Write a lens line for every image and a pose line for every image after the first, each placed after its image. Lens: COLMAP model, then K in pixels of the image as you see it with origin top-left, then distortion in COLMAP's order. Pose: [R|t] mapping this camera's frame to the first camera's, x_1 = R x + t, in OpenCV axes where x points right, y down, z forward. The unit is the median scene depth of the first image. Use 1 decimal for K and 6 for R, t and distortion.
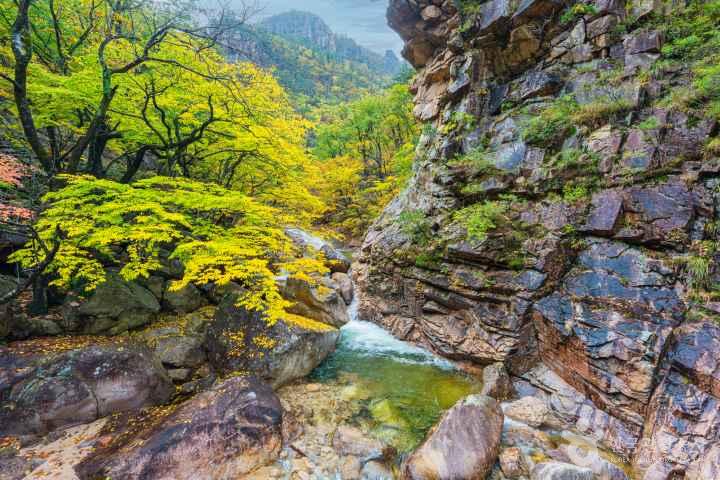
lens RADIAL K [[321.5, 0, 360.7], [0, 321.5, 236.5], [0, 0, 1]] dist [-0.001165, 0.000700]
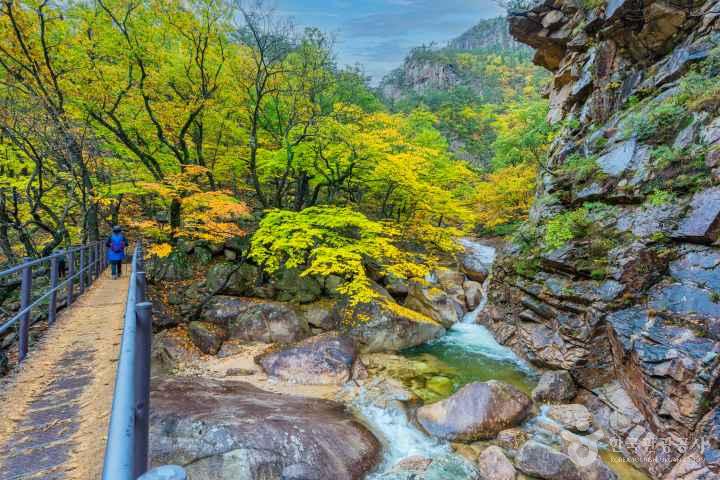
lens RADIAL K [[321.5, 0, 360.7], [0, 321.5, 236.5], [0, 0, 1]] dist [-0.001165, 0.000700]
pose [[0.833997, -0.010348, -0.551672, 0.420356], [-0.013388, 0.999150, -0.038980, 0.023001], [0.551607, 0.039895, 0.833150, -0.176193]]
